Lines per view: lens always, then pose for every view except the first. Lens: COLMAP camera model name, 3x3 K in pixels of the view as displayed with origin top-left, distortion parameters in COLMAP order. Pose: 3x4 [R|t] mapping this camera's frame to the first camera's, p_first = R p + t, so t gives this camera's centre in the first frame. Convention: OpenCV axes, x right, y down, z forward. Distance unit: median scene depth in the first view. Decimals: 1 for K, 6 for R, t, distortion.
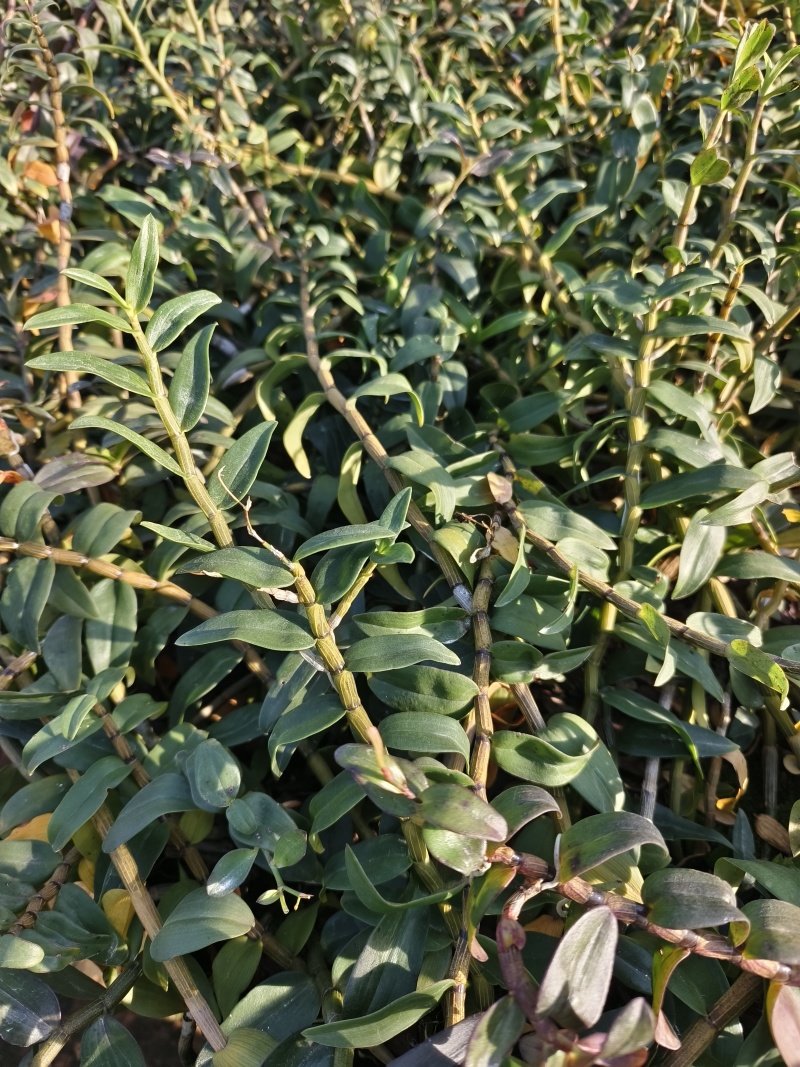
lens RADIAL K [[753.8, 0, 425.5], [0, 753.8, 531.6], [0, 0, 1]] dist [-0.039473, 0.096271]
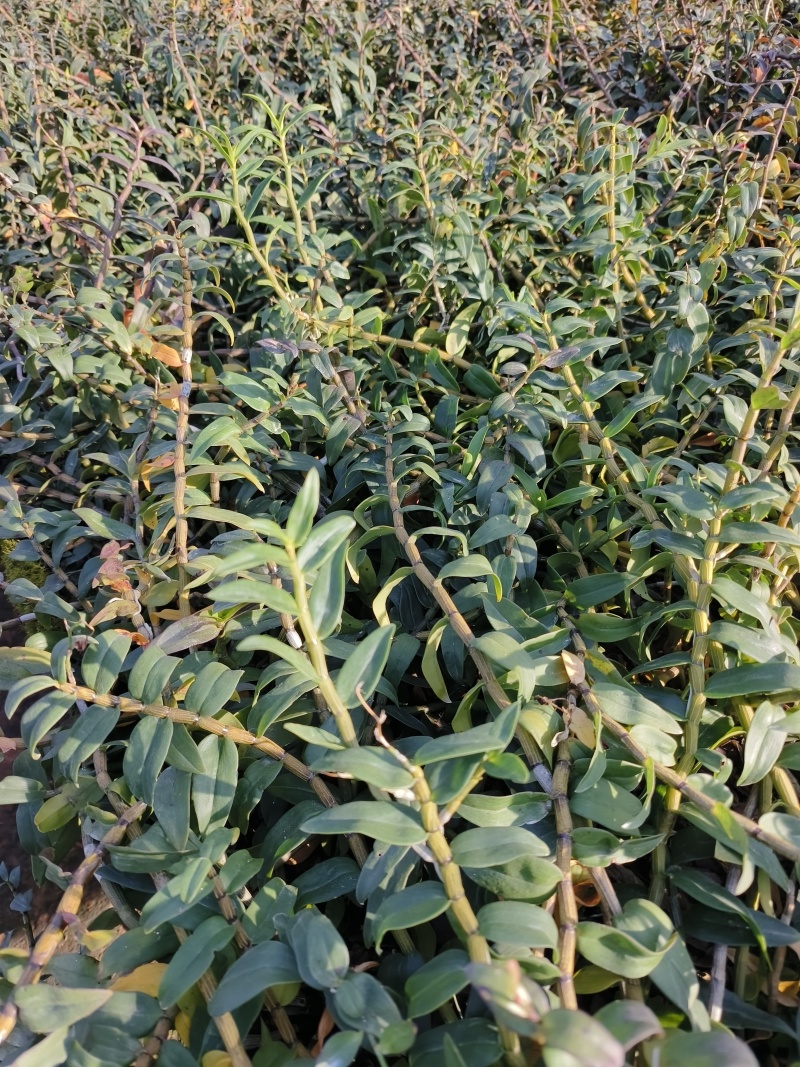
lens RADIAL K [[749.5, 0, 401.8], [0, 749.5, 511.1], [0, 0, 1]] dist [0.008283, 0.008867]
pose [[0.998400, 0.039637, -0.040331, -0.113026], [-0.043920, 0.992792, -0.111517, -0.148105], [0.035620, 0.113110, 0.992944, -0.116977]]
